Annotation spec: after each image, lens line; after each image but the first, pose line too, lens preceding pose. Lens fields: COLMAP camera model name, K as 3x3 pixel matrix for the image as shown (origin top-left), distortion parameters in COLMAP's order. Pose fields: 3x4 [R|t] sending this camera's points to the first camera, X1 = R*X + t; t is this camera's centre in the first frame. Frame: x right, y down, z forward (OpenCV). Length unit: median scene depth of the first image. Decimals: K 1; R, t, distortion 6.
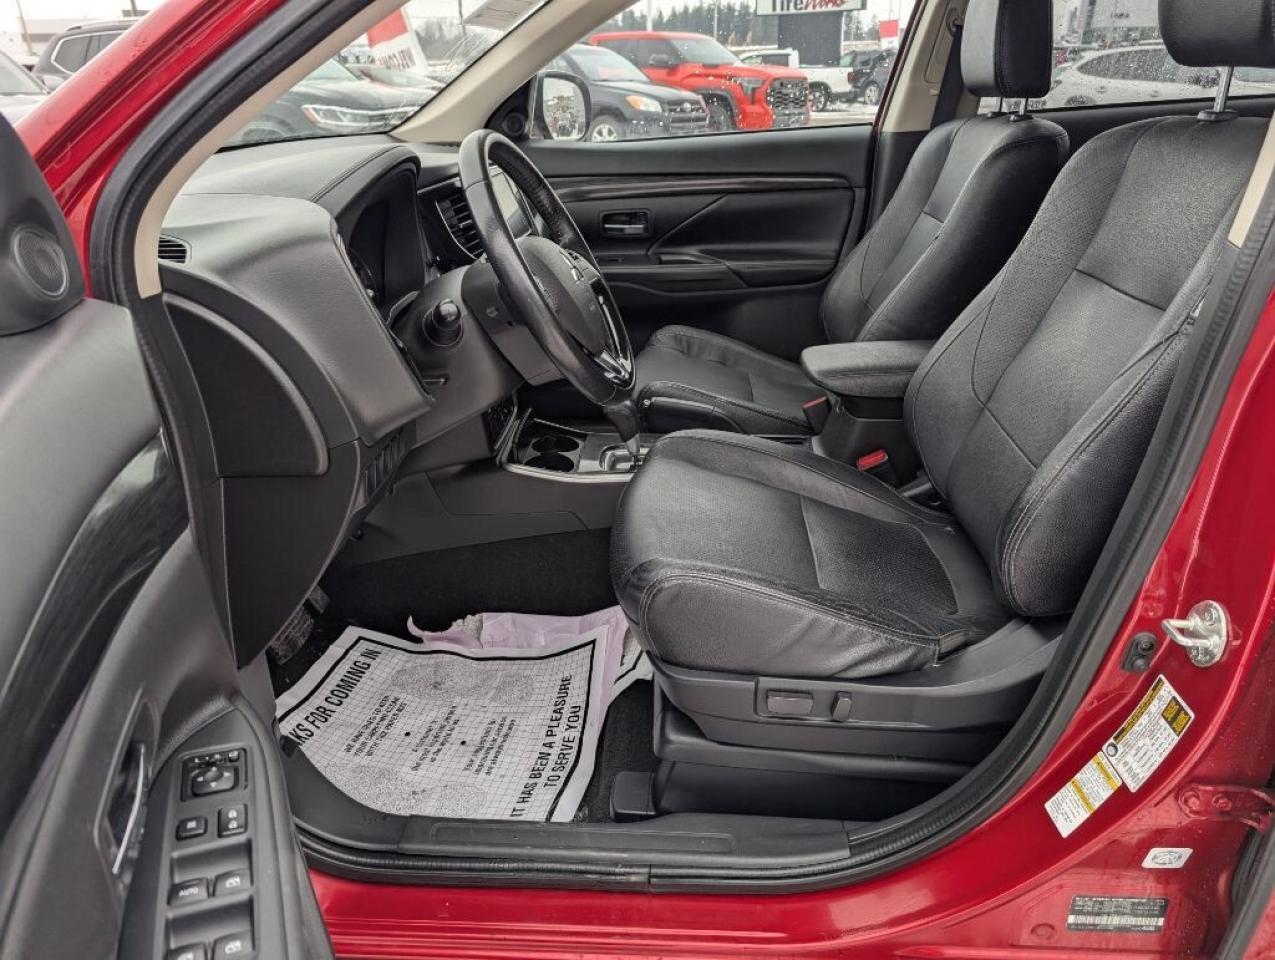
lens RADIAL K [[914.8, 0, 646.4], [0, 914.8, 474.0], [0, 0, 1]] dist [0.012429, -0.004897]
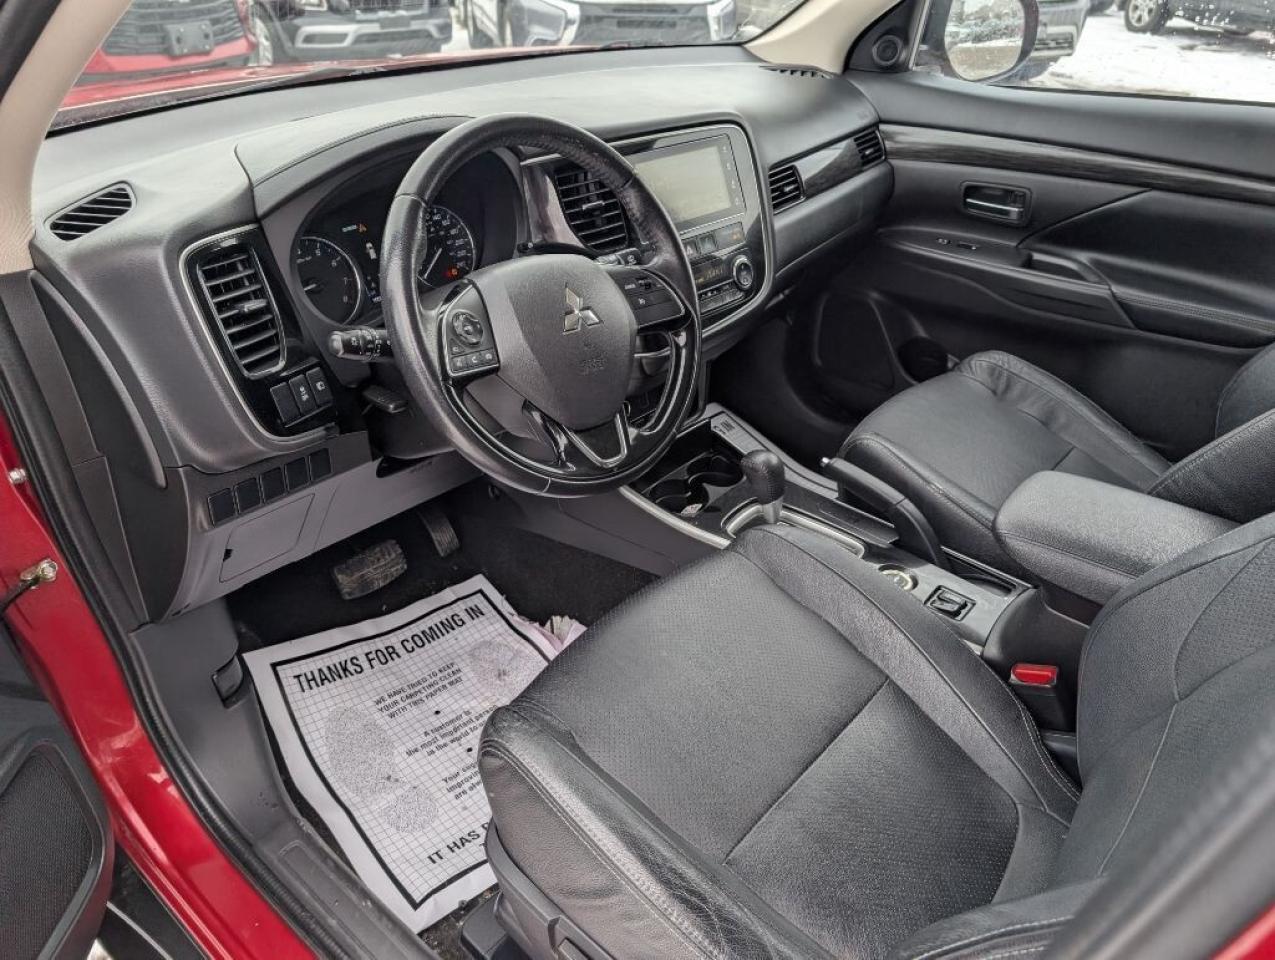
lens RADIAL K [[922.9, 0, 642.4], [0, 922.9, 484.7], [0, 0, 1]] dist [0.018450, -0.009724]
pose [[0.791206, 0.351051, -0.500756, 0.298198], [-0.276025, 0.935676, 0.219821, -0.204895], [0.545713, -0.035703, 0.837211, 0.283097]]
